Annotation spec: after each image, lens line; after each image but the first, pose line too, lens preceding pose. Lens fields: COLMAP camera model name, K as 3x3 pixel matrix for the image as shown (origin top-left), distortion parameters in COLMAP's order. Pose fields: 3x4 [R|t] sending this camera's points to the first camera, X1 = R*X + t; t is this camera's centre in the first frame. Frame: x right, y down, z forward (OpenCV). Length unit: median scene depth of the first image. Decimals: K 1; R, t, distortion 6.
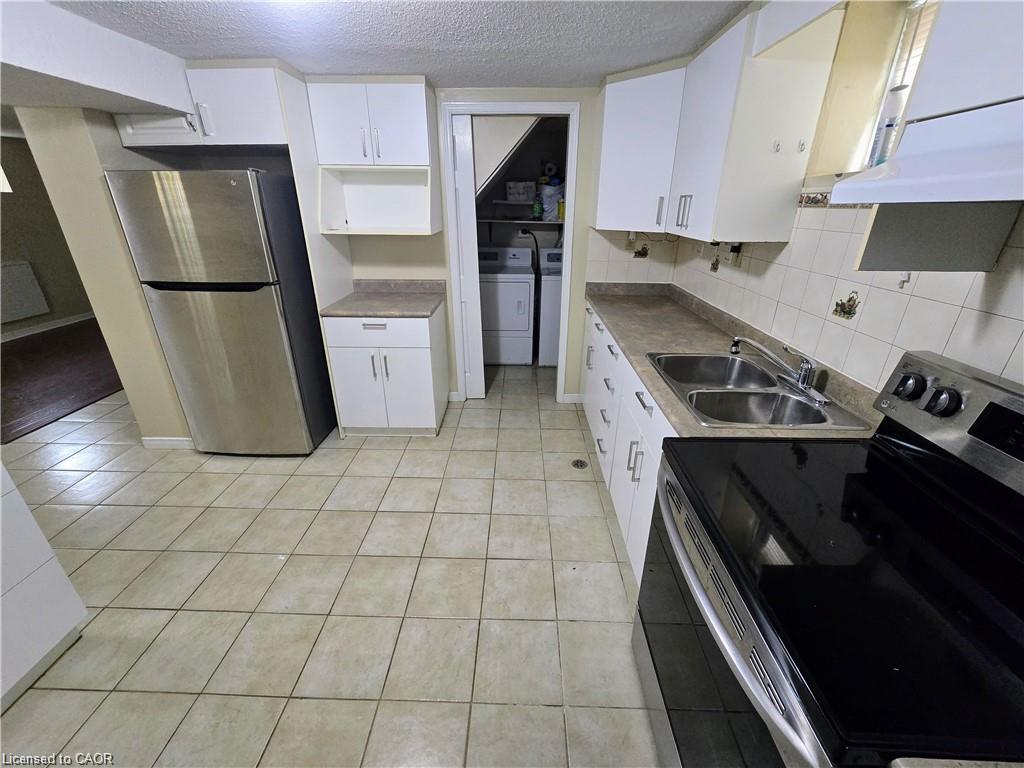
lens RADIAL K [[416.1, 0, 512.0], [0, 416.1, 384.0], [0, 0, 1]] dist [0.002358, -0.000019]
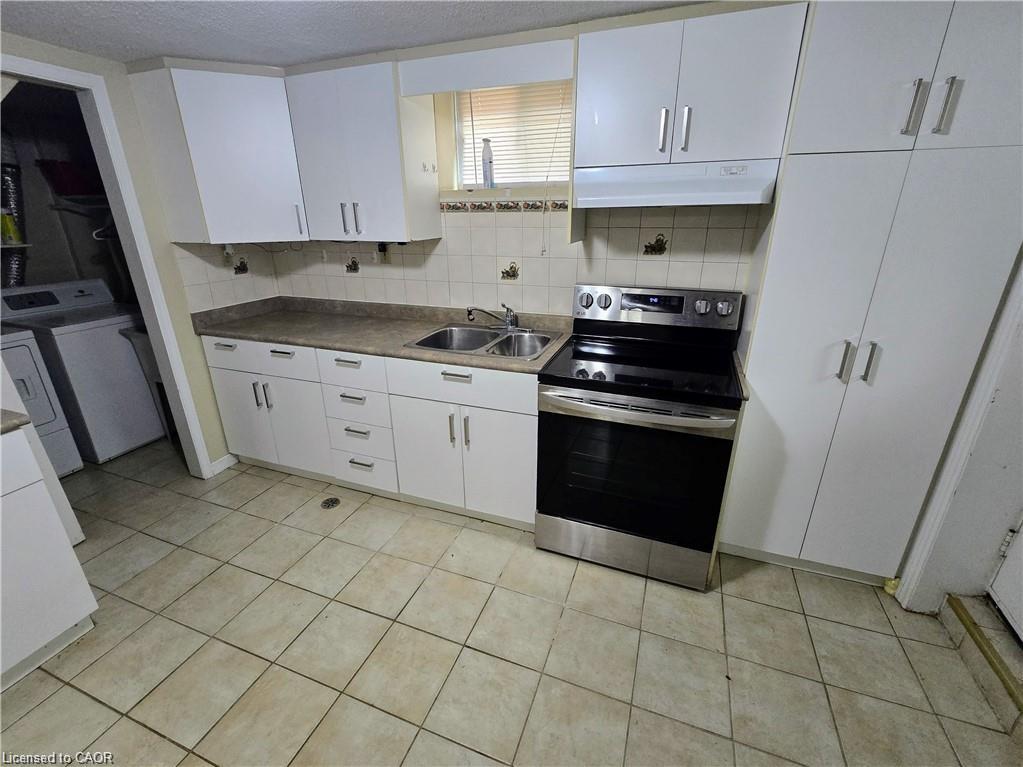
lens RADIAL K [[450.1, 0, 511.5], [0, 450.1, 383.5], [0, 0, 1]] dist [-0.001841, -0.000487]
pose [[0.332603, -0.339721, 0.879753, -0.590749], [0.384555, 0.900640, 0.202400, -0.103206], [-0.861100, 0.270994, 0.430197, 0.255754]]
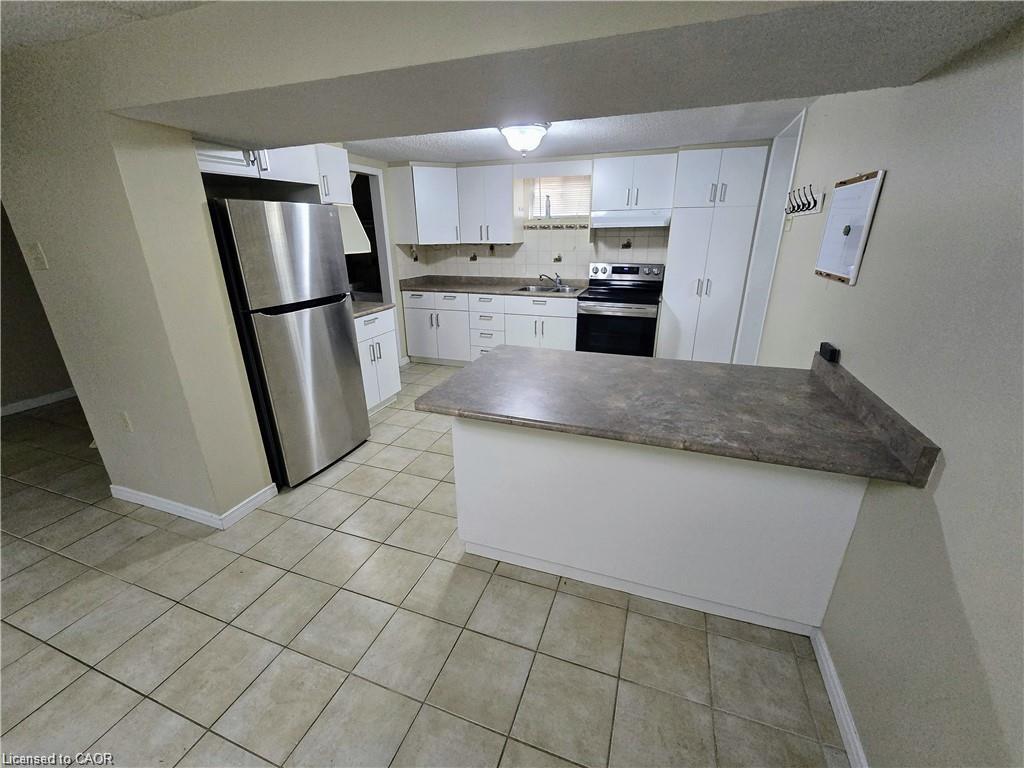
lens RADIAL K [[416.1, 0, 512.0], [0, 416.1, 384.0], [0, 0, 1]] dist [0.002358, -0.000019]
pose [[0.316561, -0.330358, 0.889187, -1.781802], [0.385768, 0.901211, 0.197488, -0.057169], [-0.866586, 0.280503, 0.412730, 0.159266]]
